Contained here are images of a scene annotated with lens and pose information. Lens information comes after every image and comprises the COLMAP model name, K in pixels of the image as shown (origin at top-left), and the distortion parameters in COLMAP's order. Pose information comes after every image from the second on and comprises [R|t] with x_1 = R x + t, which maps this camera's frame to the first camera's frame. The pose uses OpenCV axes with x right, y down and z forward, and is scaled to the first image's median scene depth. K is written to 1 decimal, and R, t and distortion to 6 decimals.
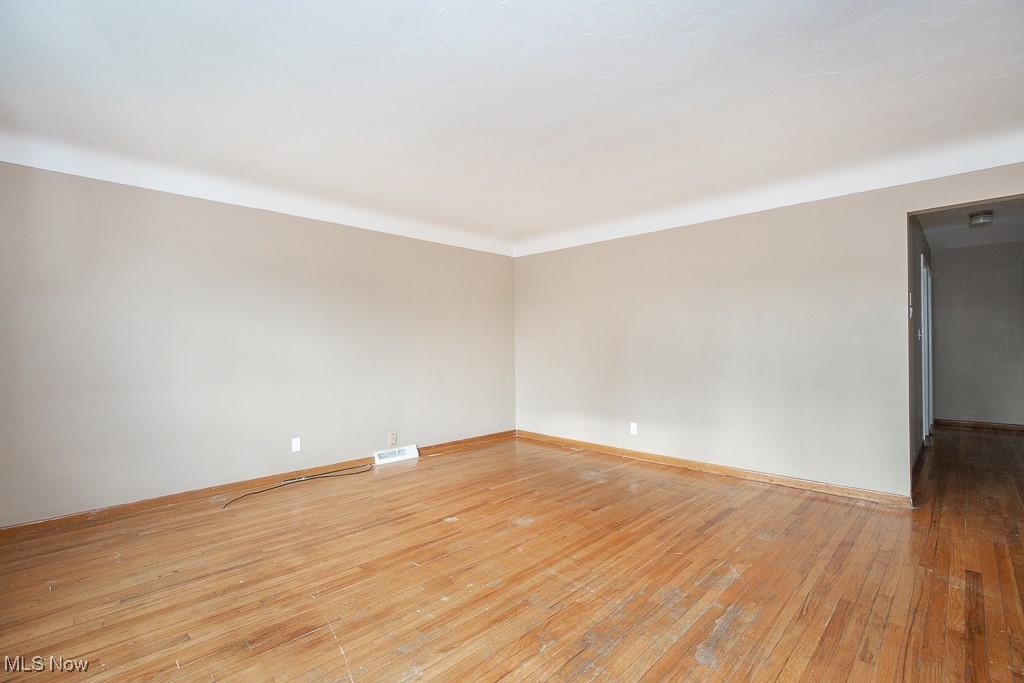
lens RADIAL K [[475.7, 0, 509.1], [0, 475.7, 339.2], [0, 0, 1]] dist [-0.002800, 0.000302]
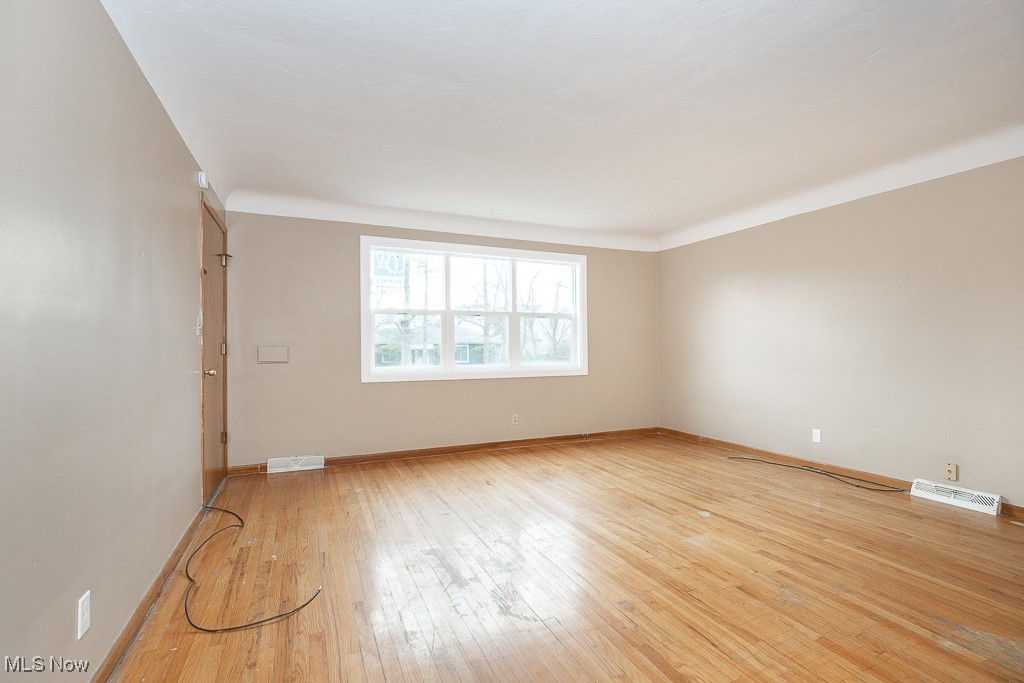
lens RADIAL K [[475.7, 0, 509.1], [0, 475.7, 339.2], [0, 0, 1]] dist [-0.002800, 0.000302]
pose [[-0.382924, -0.004140, -0.923771, 0.914723], [0.023951, 0.999609, -0.014408, 0.019164], [0.923469, -0.027642, -0.382675, 0.973739]]
